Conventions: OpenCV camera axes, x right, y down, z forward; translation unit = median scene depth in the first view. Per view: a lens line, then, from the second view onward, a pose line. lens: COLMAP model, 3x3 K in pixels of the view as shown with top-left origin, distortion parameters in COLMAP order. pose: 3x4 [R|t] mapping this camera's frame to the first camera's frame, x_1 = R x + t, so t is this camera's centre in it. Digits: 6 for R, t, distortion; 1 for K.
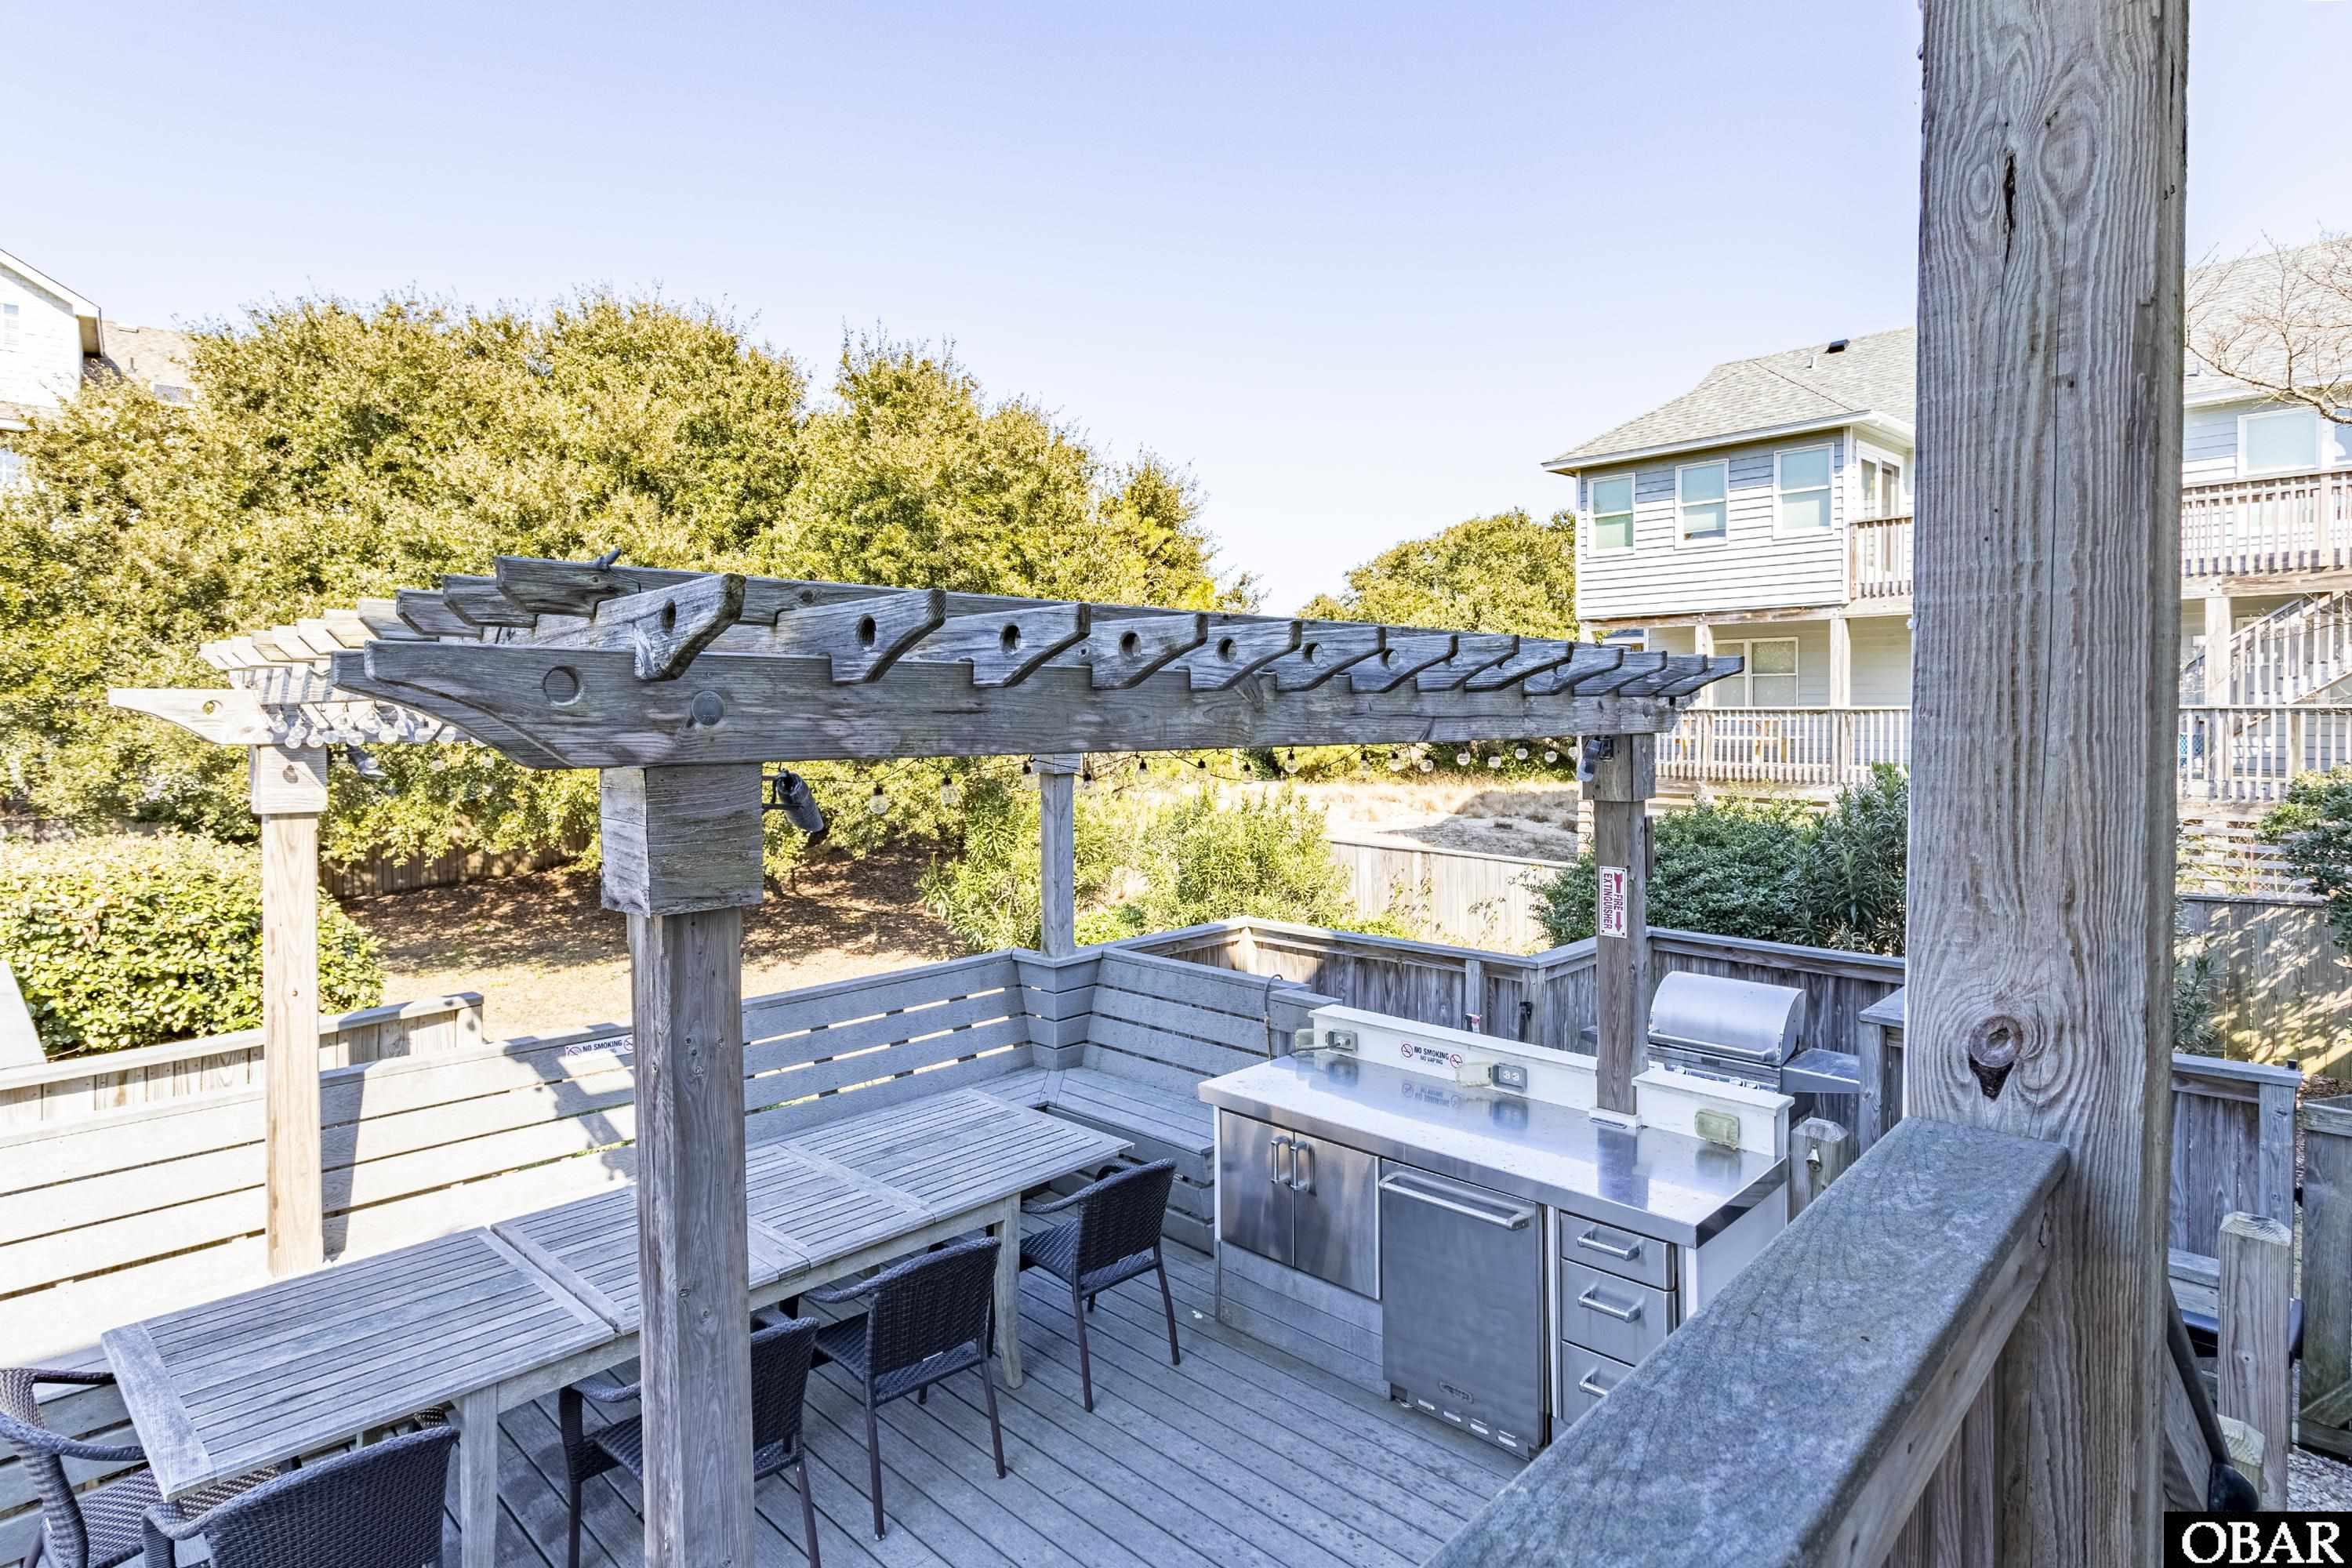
lens RADIAL K [[1137.6, 0, 1182.6], [0, 1137.6, 771.1], [0, 0, 1]] dist [0.000589, 0.000200]
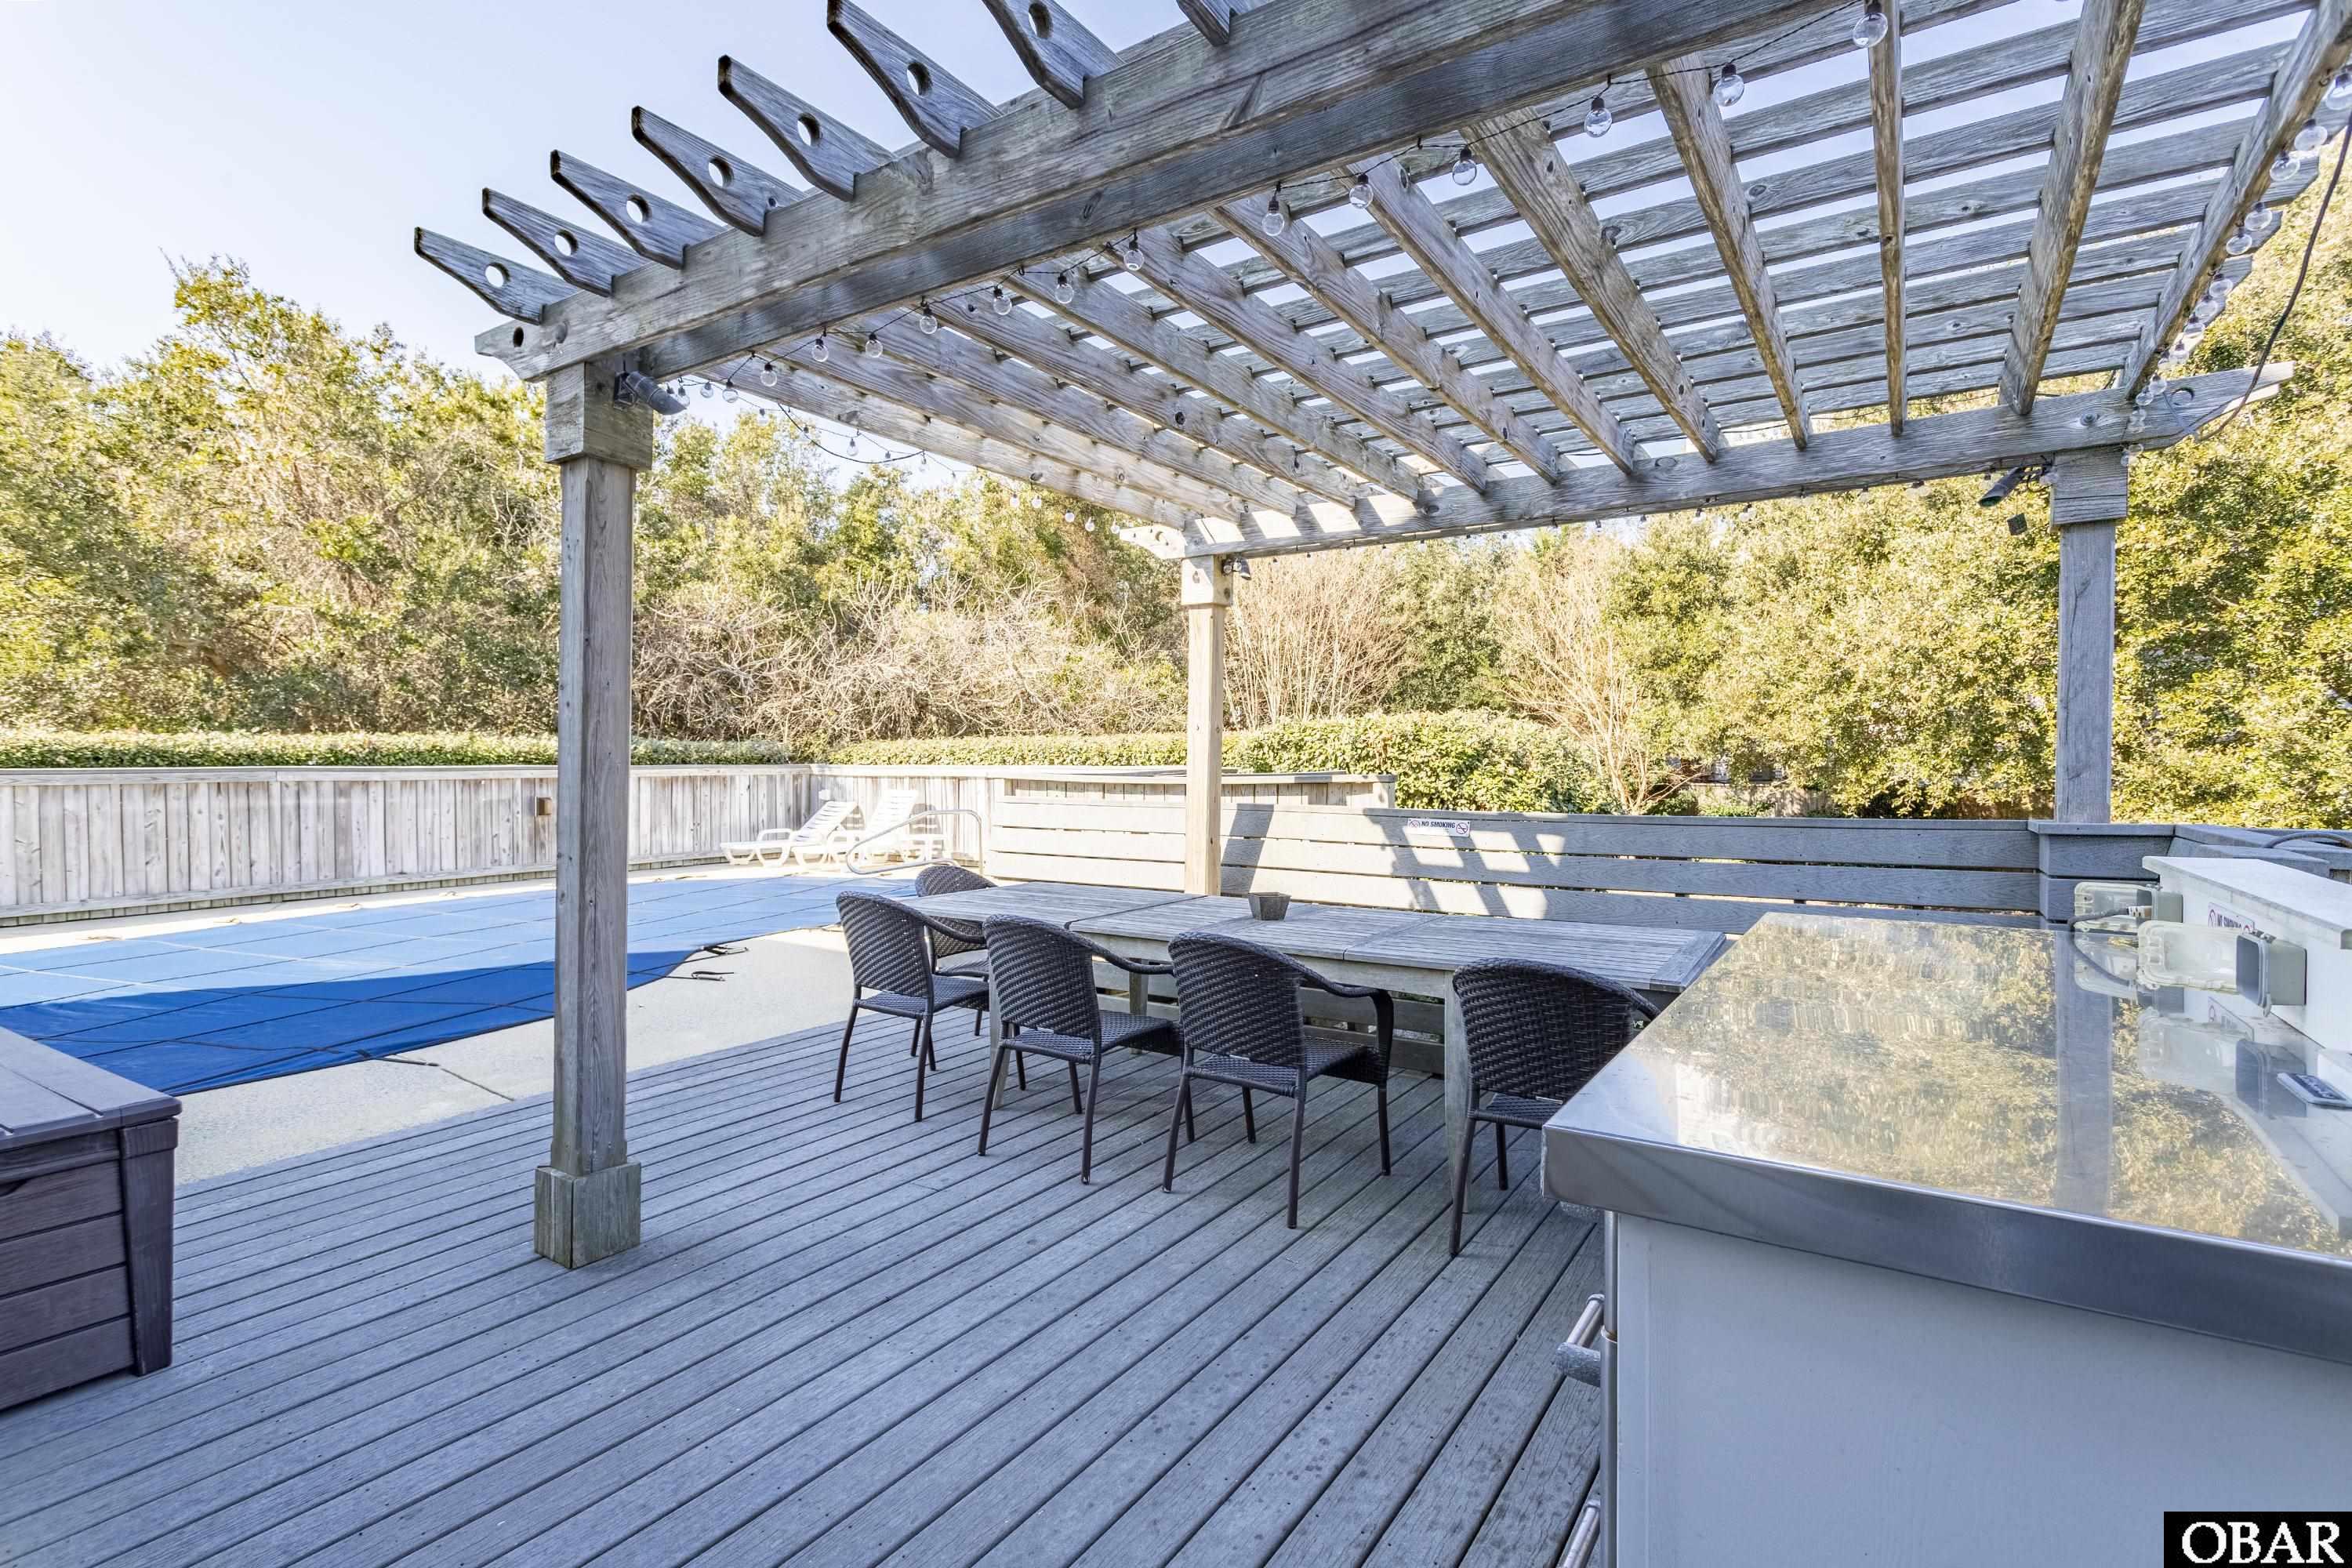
lens RADIAL K [[1137.6, 0, 1182.6], [0, 1137.6, 771.1], [0, 0, 1]] dist [0.000589, 0.000200]
pose [[0.183488, 0.000930, -0.983022, 0.480205], [-0.032293, 0.999466, -0.005082, 0.187644], [0.982491, 0.032677, 0.183420, 0.511186]]
